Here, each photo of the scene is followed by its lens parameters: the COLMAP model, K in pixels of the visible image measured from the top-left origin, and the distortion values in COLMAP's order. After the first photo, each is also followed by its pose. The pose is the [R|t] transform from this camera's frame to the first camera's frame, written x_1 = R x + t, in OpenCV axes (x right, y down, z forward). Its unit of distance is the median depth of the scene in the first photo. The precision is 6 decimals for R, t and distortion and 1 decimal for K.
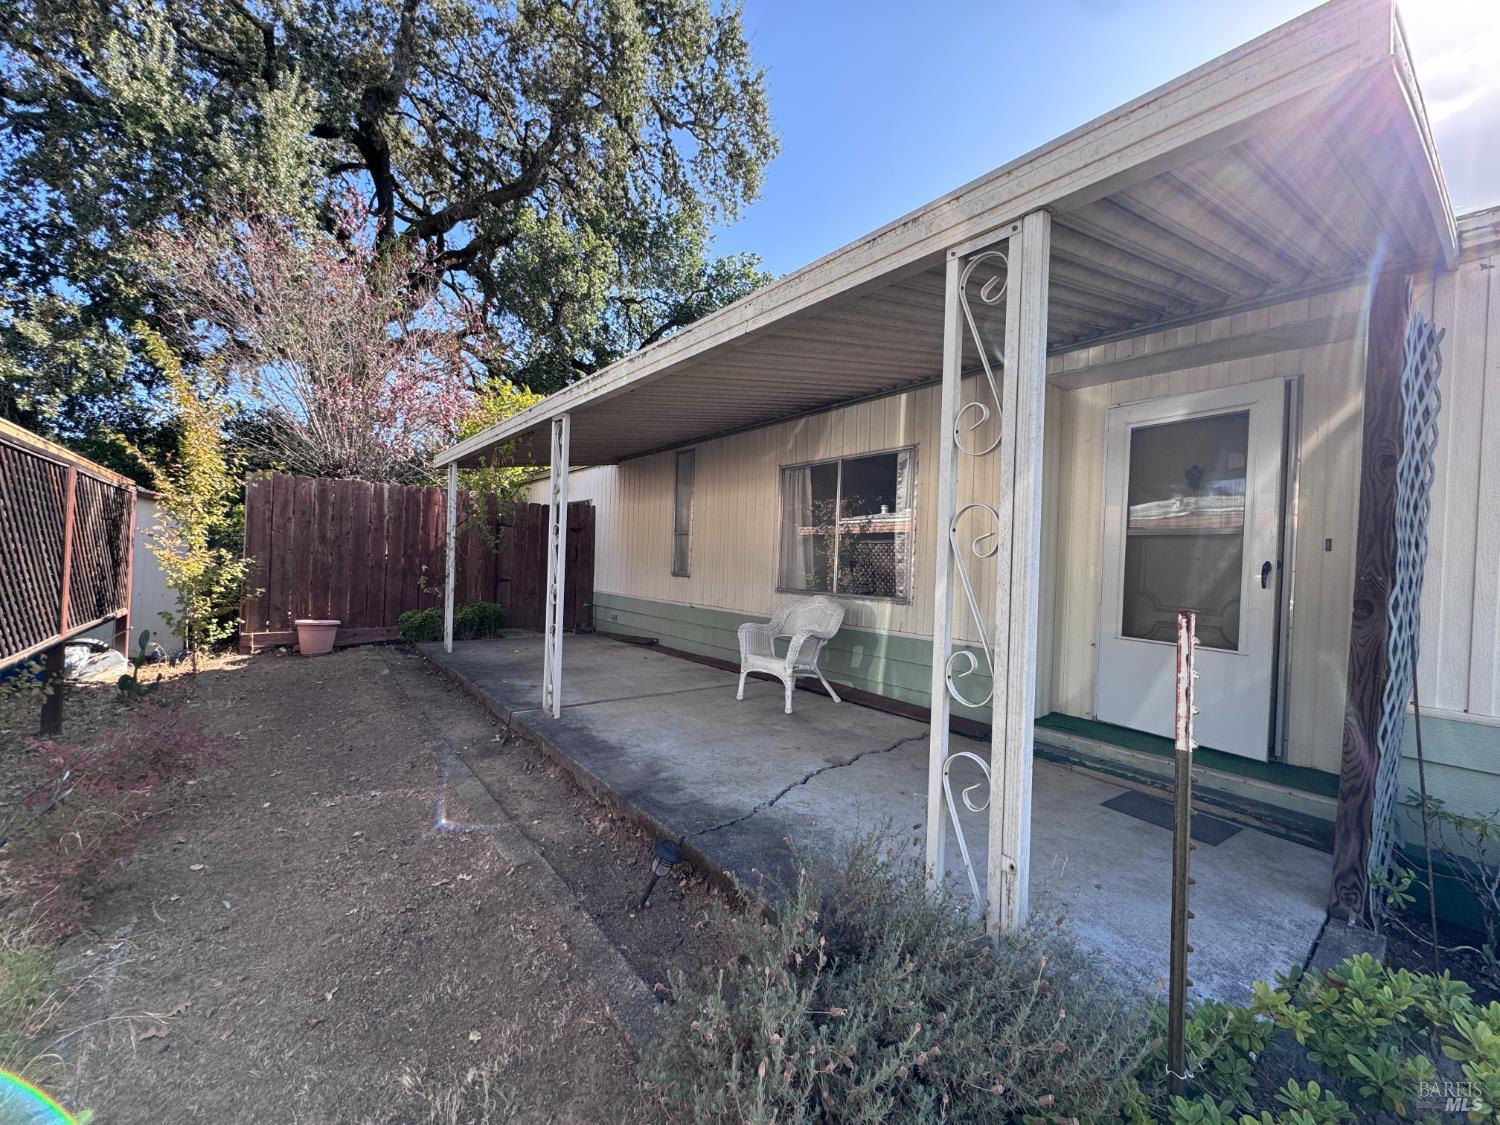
lens RADIAL K [[601.7, 0, 750.0], [0, 601.7, 562.5], [0, 0, 1]] dist [-0.003626, -0.000120]
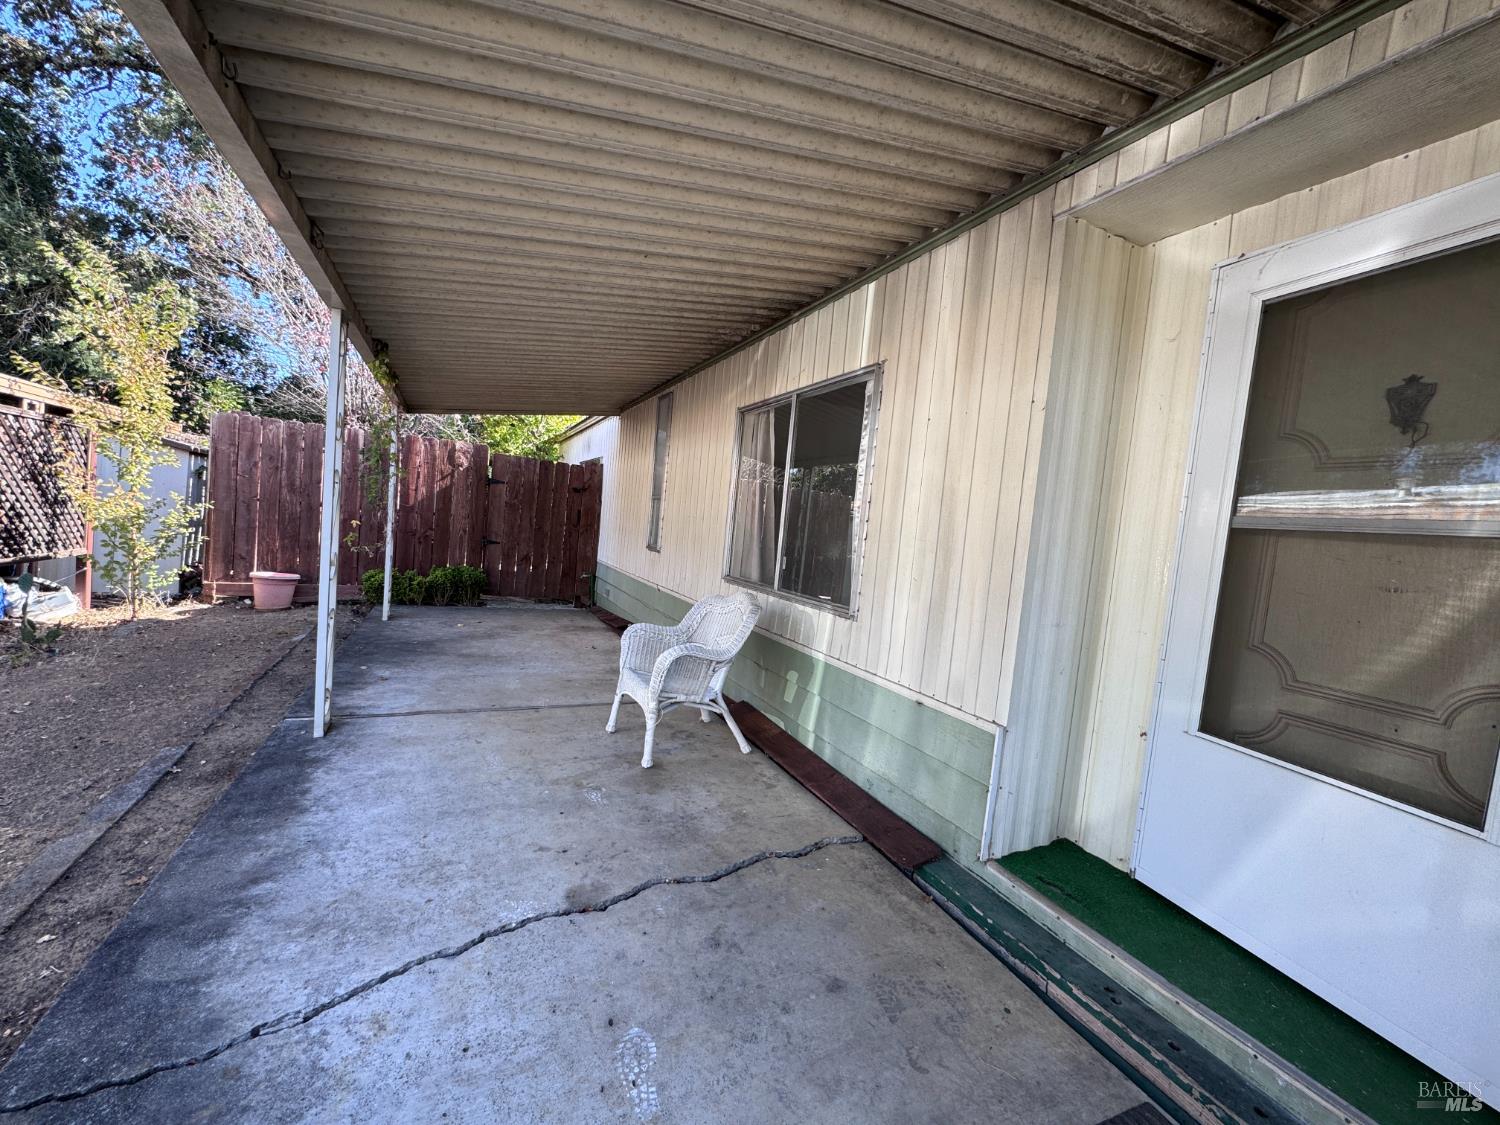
lens RADIAL K [[601.7, 0, 750.0], [0, 601.7, 562.5], [0, 0, 1]] dist [-0.003626, -0.000120]
pose [[0.975625, 0.066726, -0.209055, 0.270492], [-0.057255, 0.997054, 0.051039, -0.014847], [0.211845, -0.037826, 0.976571, 0.340916]]
